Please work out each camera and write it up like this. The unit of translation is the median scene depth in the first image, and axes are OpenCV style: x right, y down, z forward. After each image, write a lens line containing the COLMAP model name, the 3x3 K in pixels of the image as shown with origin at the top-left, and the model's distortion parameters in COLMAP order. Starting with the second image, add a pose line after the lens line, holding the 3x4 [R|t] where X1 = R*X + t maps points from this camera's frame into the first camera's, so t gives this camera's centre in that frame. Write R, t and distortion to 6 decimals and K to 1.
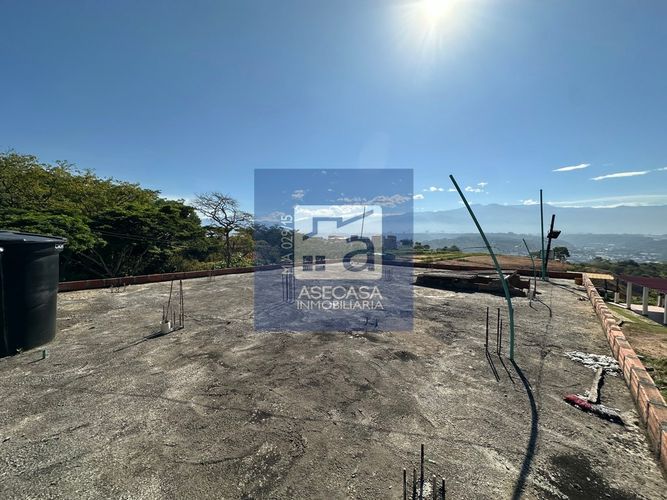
lens RADIAL K [[266.5, 0, 332.1], [0, 266.5, 248.2], [0, 0, 1]] dist [-0.000072, -0.000231]
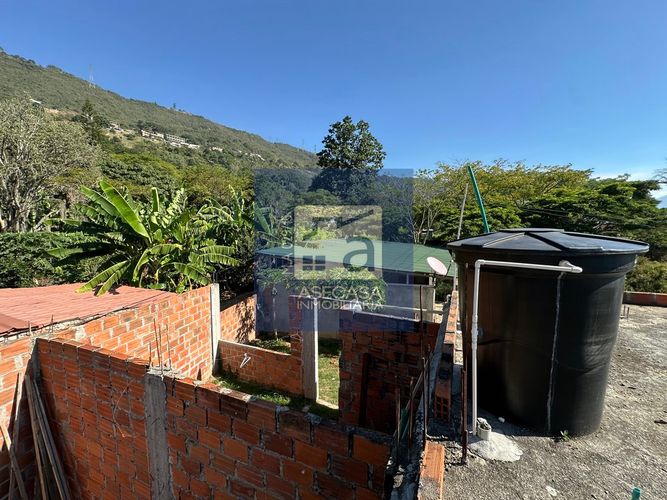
lens RADIAL K [[266.5, 0, 332.3], [0, 266.5, 249.4], [0, 0, 1]] dist [-0.000072, -0.000231]
pose [[0.253949, 0.072290, -0.964512, -0.078049], [-0.027408, 0.997340, 0.067534, -0.004902], [0.966829, 0.009285, 0.255255, 0.035715]]
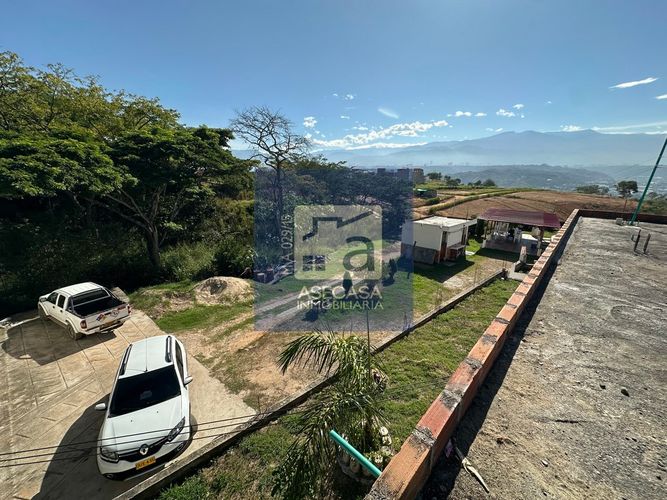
lens RADIAL K [[266.5, 0, 332.4], [0, 266.5, 249.5], [0, 0, 1]] dist [-0.000072, -0.000231]
pose [[0.998334, 0.011265, -0.056592, -0.214206], [0.002894, 0.969751, 0.244077, -0.010534], [0.057630, -0.243834, 0.968103, 0.220962]]
